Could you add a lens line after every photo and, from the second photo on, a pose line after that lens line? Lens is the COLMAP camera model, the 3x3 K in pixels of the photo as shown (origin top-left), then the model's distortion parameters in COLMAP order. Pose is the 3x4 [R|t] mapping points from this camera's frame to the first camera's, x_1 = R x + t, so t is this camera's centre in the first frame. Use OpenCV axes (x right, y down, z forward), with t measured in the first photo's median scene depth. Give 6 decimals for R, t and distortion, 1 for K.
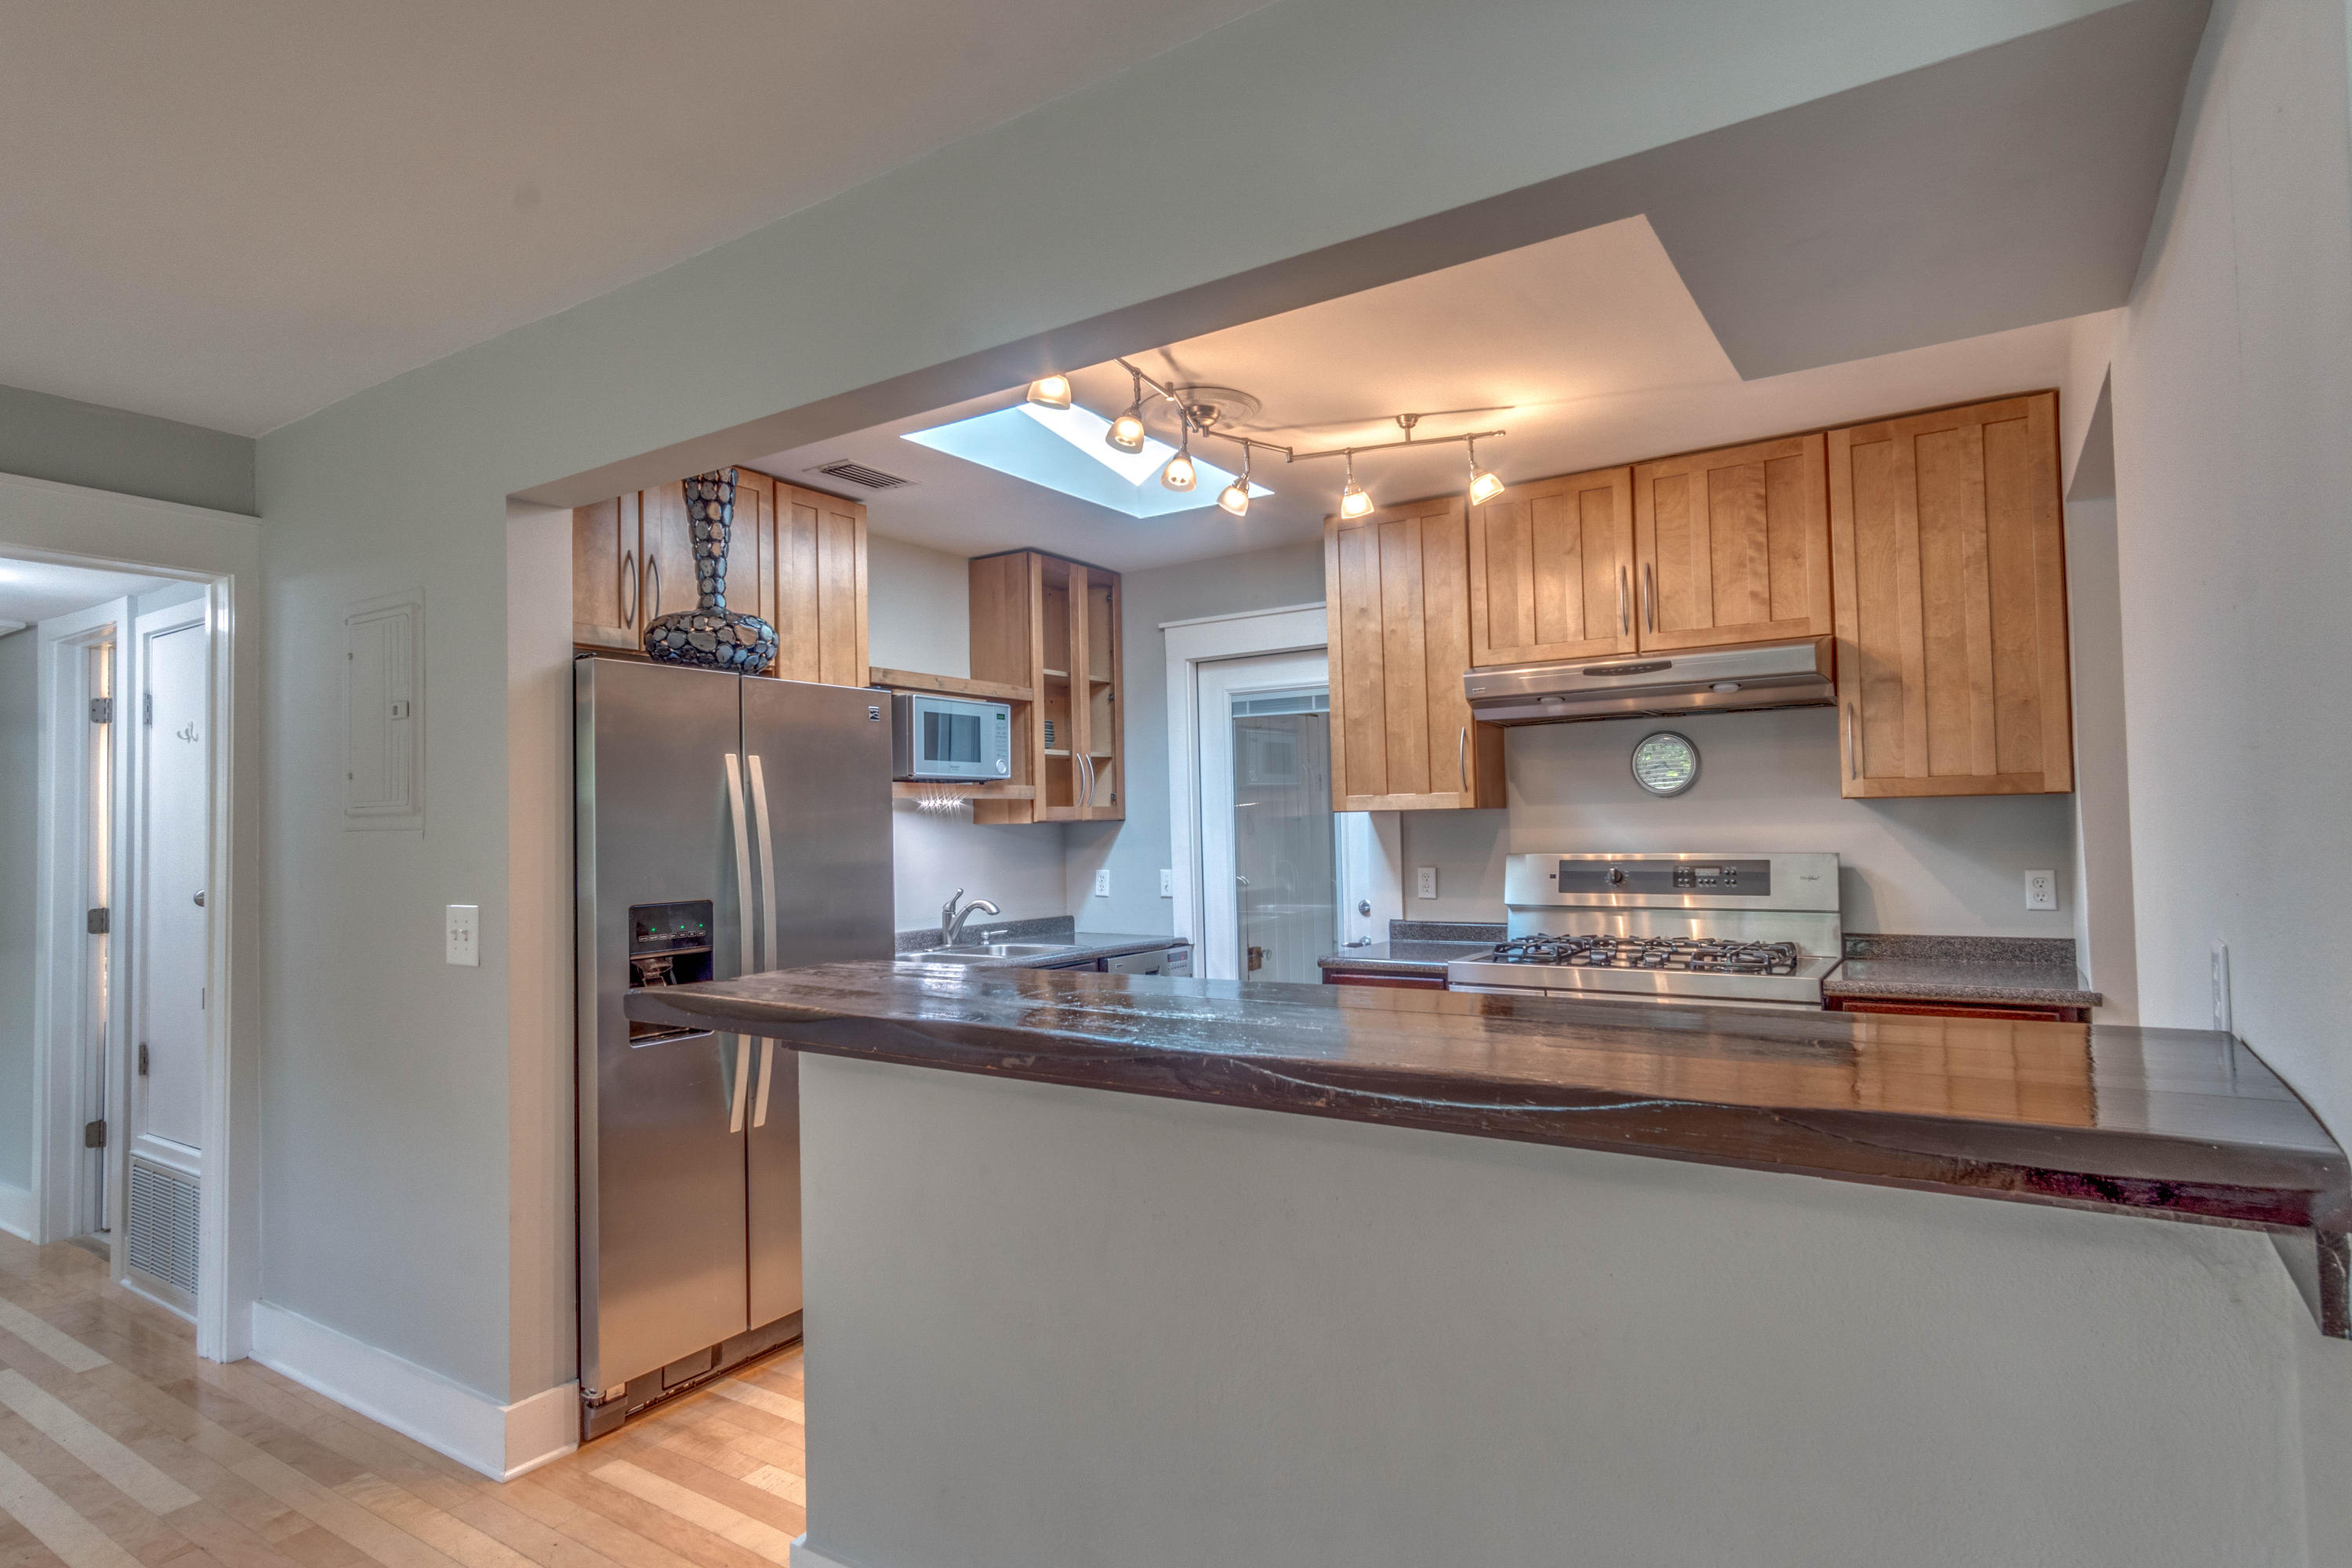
lens RADIAL K [[1232.3, 0, 1162.6], [0, 1232.3, 787.7], [0, 0, 1]] dist [0.002735, 0.001276]
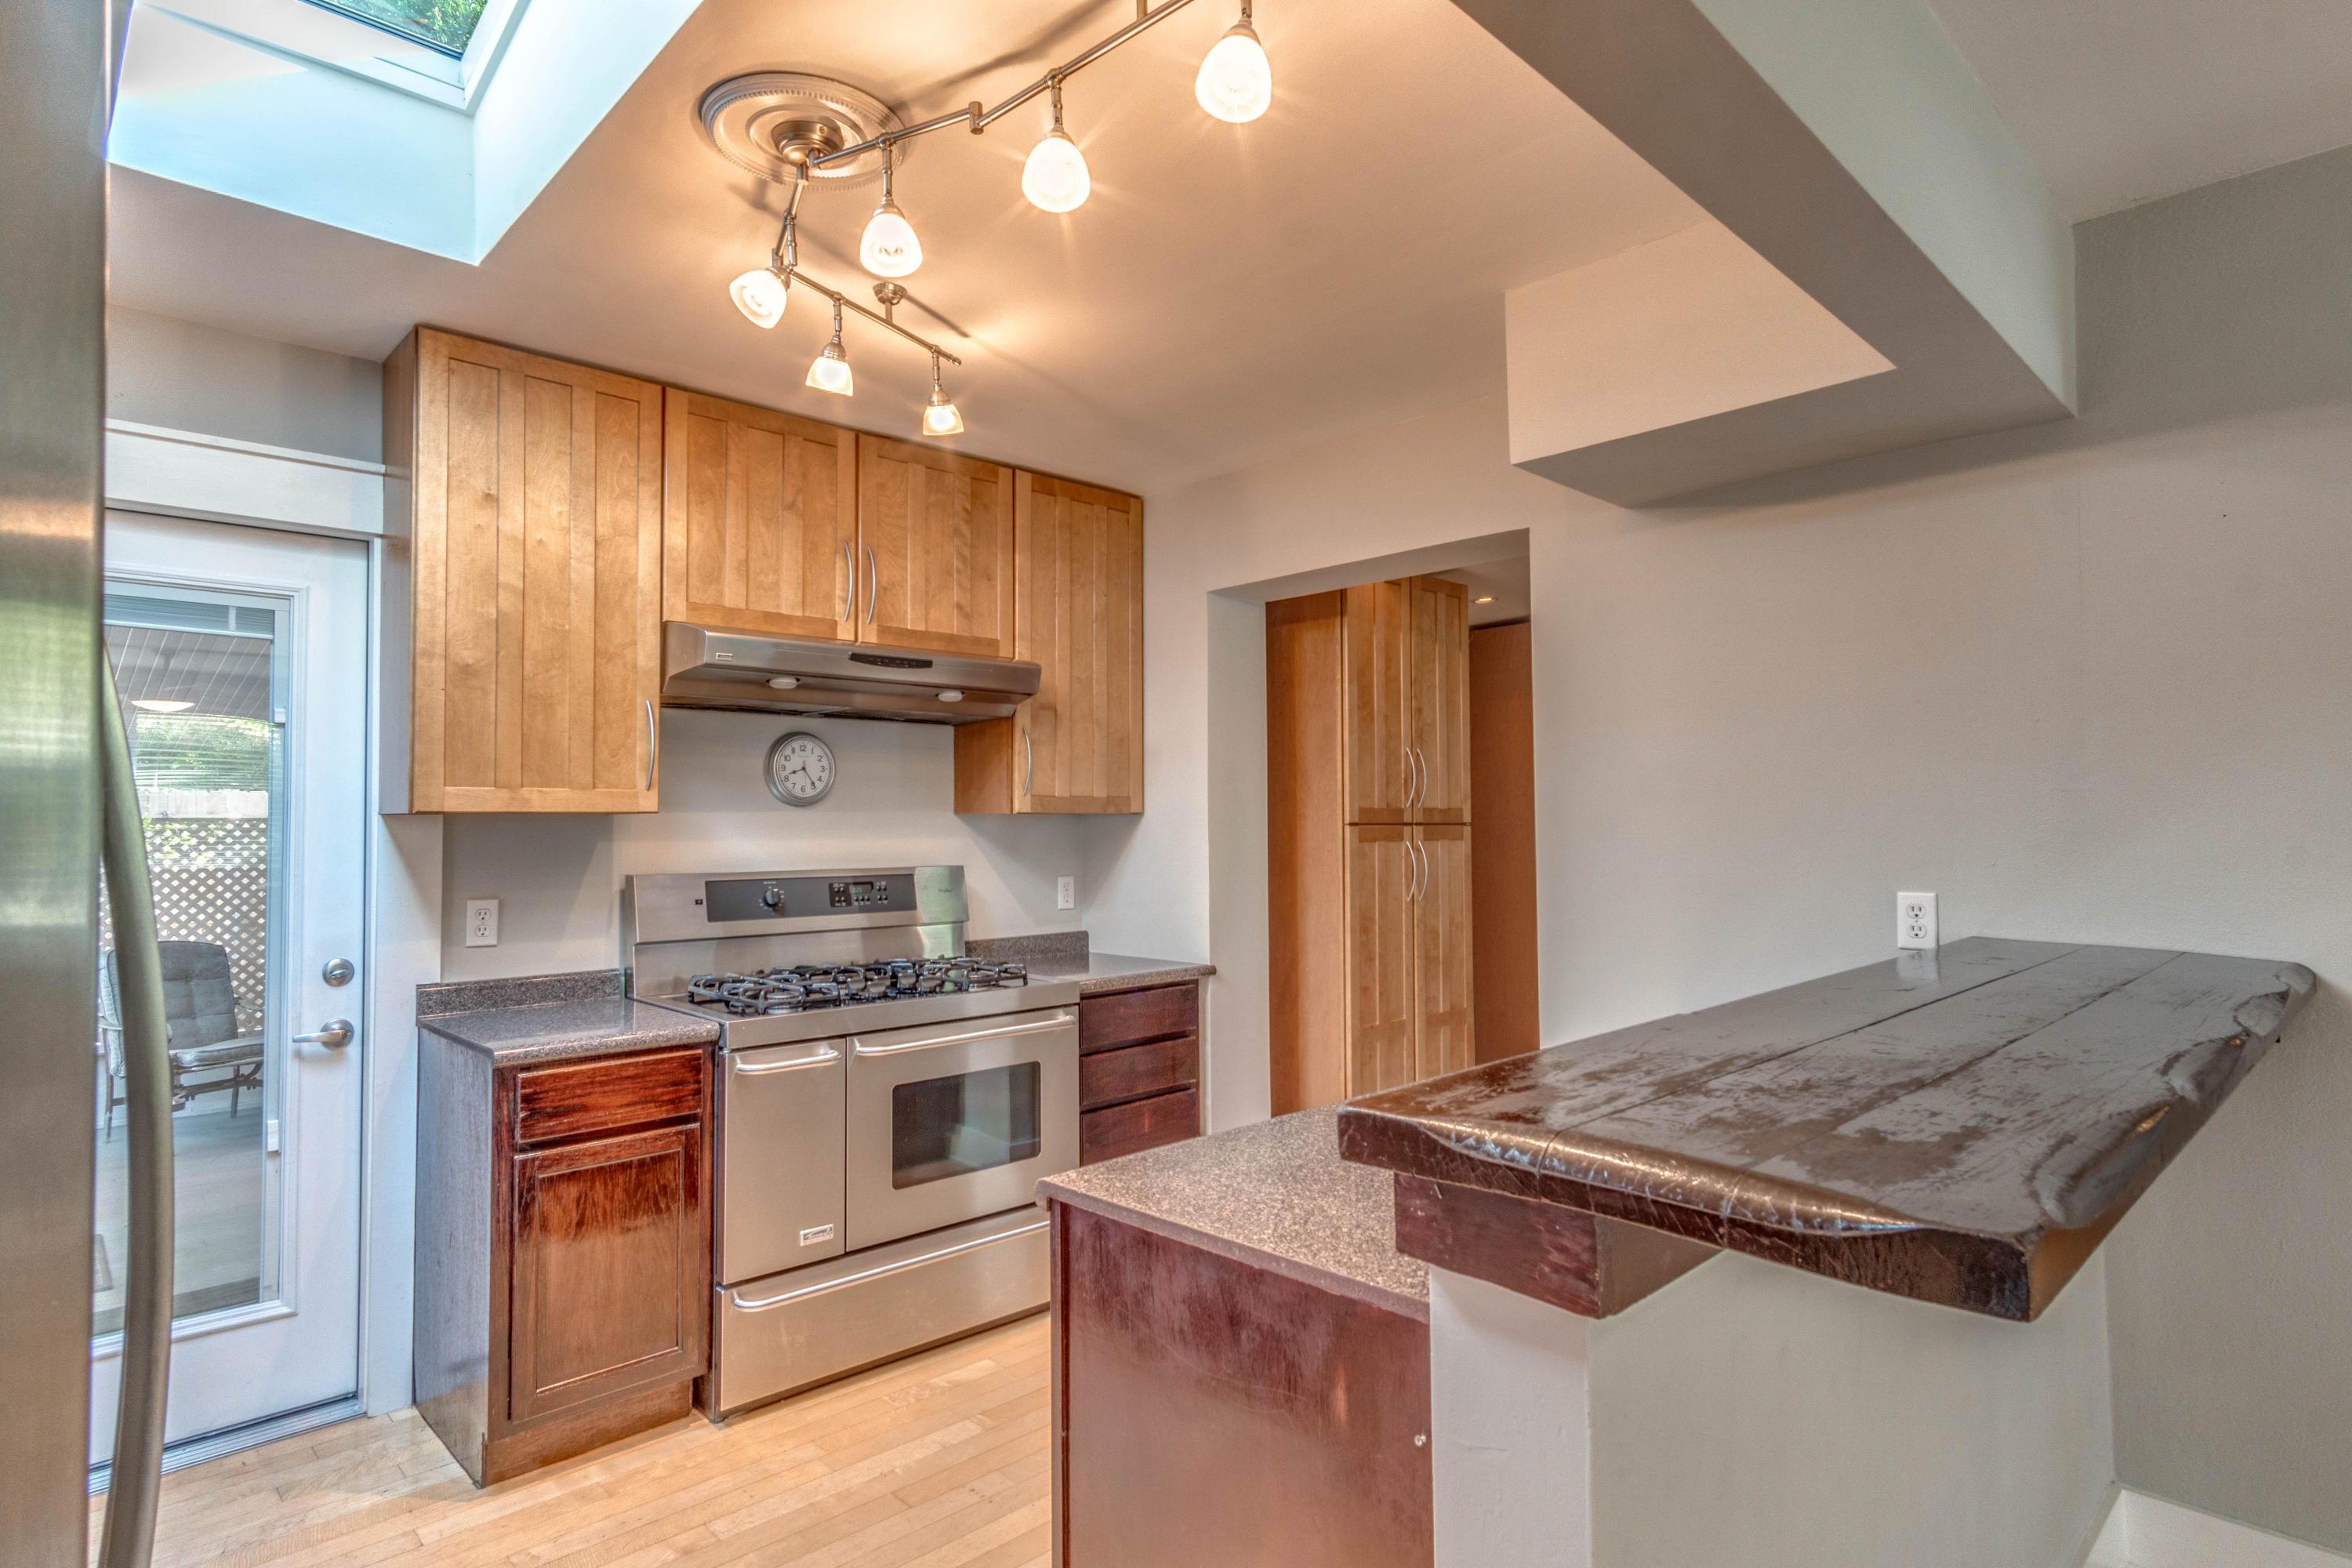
lens RADIAL K [[1232.3, 0, 1162.6], [0, 1232.3, 787.7], [0, 0, 1]] dist [0.002735, 0.001276]
pose [[0.220912, 0.050593, 0.973981, -0.425626], [-0.028093, 0.998569, -0.045498, 0.028941], [-0.974889, -0.017311, 0.222017, 0.588251]]
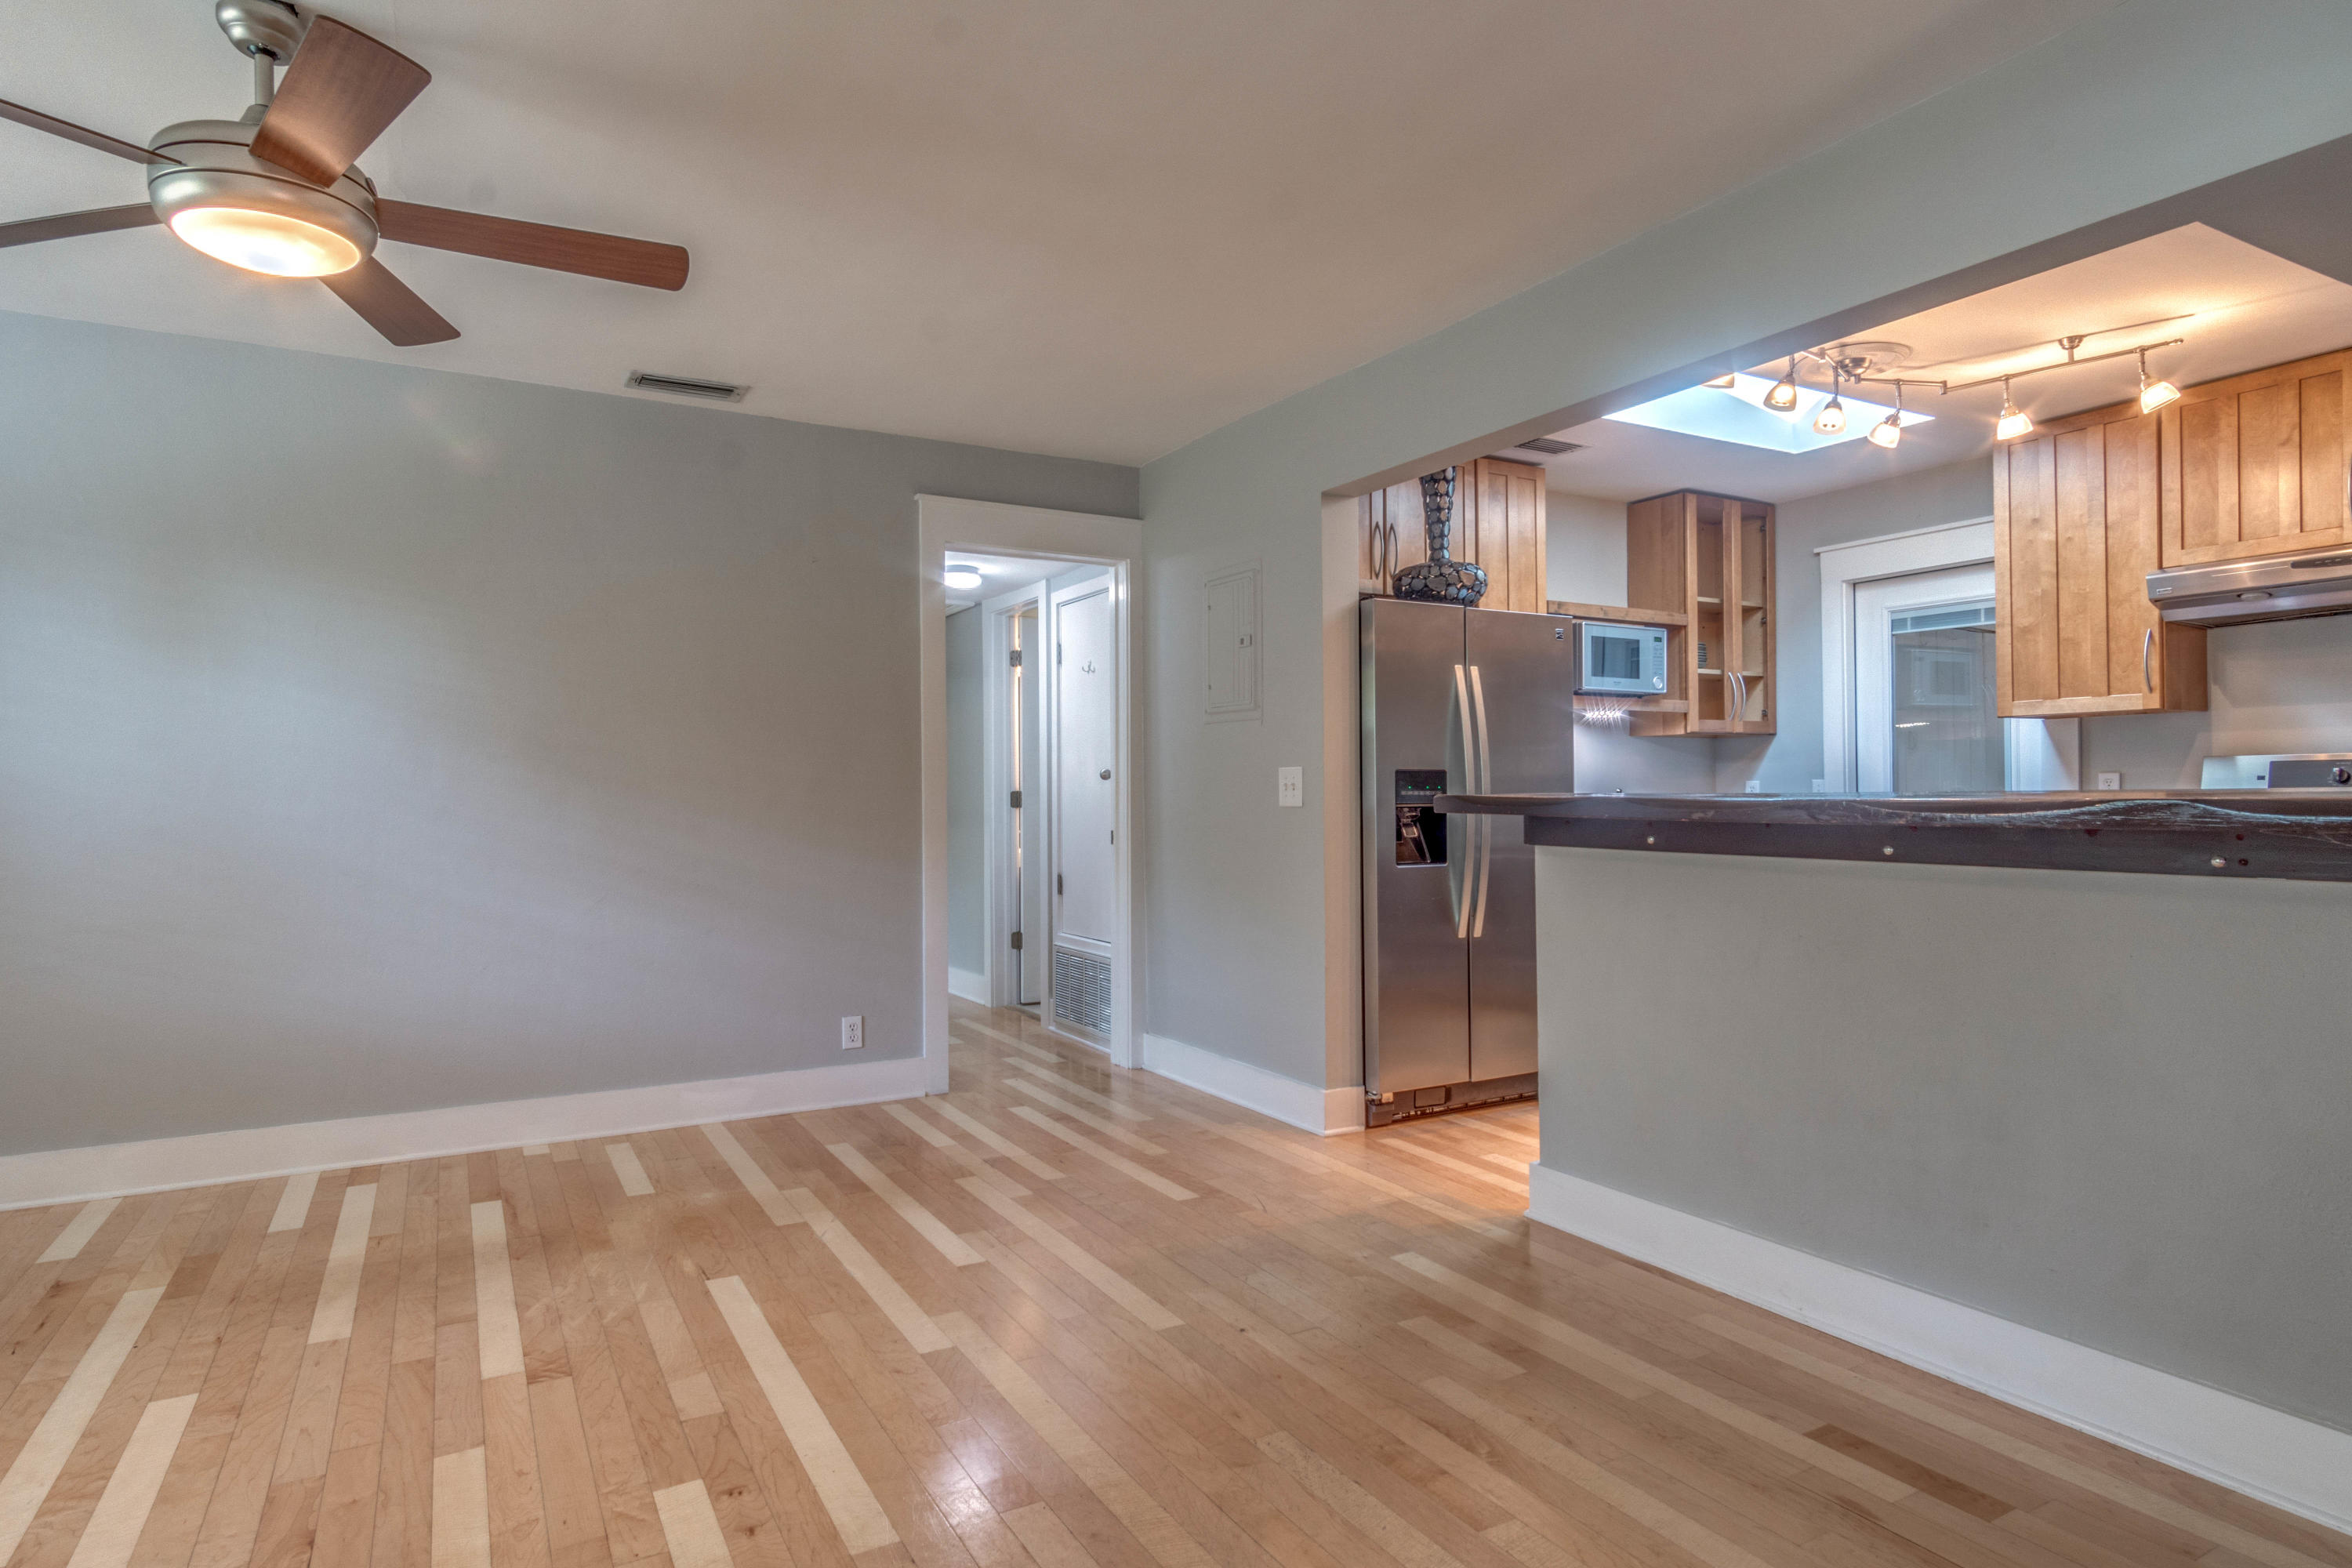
lens RADIAL K [[1281.5, 0, 1167.1], [0, 1281.5, 787.1], [0, 0, 1]] dist [0.003575, 0.003398]
pose [[0.889700, 0.013117, -0.456356, 0.011175], [0.001403, 0.999504, 0.031463, 0.050087], [0.456543, -0.028633, 0.889241, -0.335198]]
